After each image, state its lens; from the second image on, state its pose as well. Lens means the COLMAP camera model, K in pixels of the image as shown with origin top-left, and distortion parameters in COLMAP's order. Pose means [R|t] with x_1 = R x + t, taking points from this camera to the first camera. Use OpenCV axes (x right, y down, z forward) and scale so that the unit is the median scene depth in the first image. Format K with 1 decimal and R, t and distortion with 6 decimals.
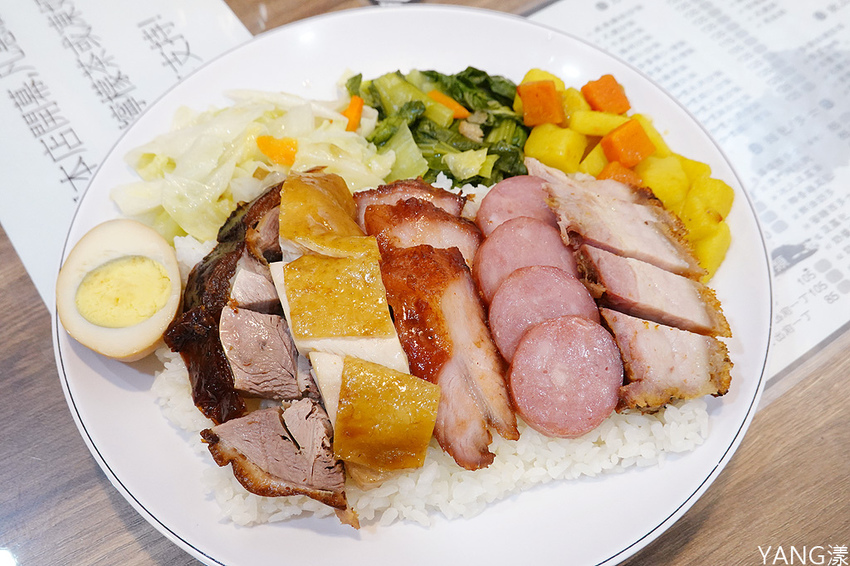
lens RADIAL K [[928.6, 0, 422.2], [0, 928.6, 279.8], [0, 0, 1]] dist [-0.010345, 0.000000]
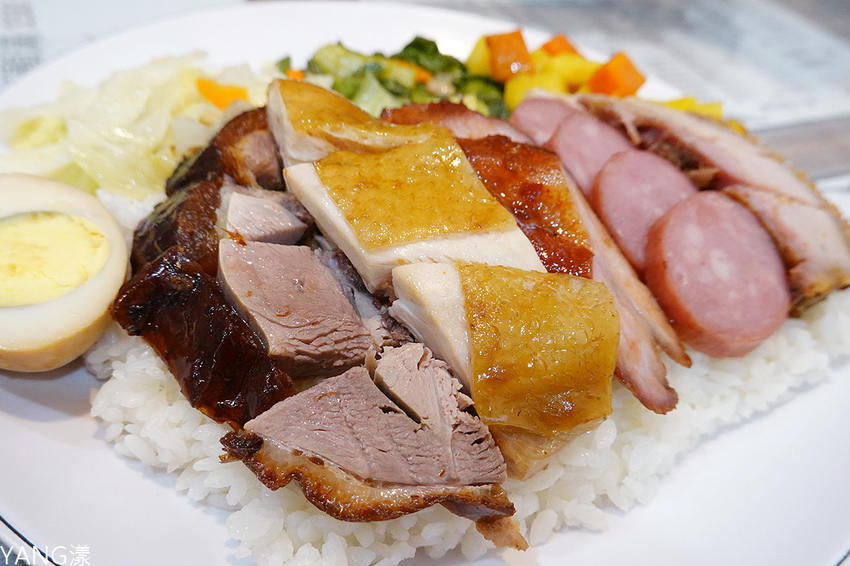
lens RADIAL K [[698.8, 0, 431.8], [0, 698.8, 289.0], [0, 0, 1]] dist [-0.015021, -0.012145]
pose [[0.931841, -0.118977, 0.342806, -0.255916], [0.197616, 0.958726, -0.204431, 0.188934], [-0.304334, 0.258241, 0.916893, 0.573279]]
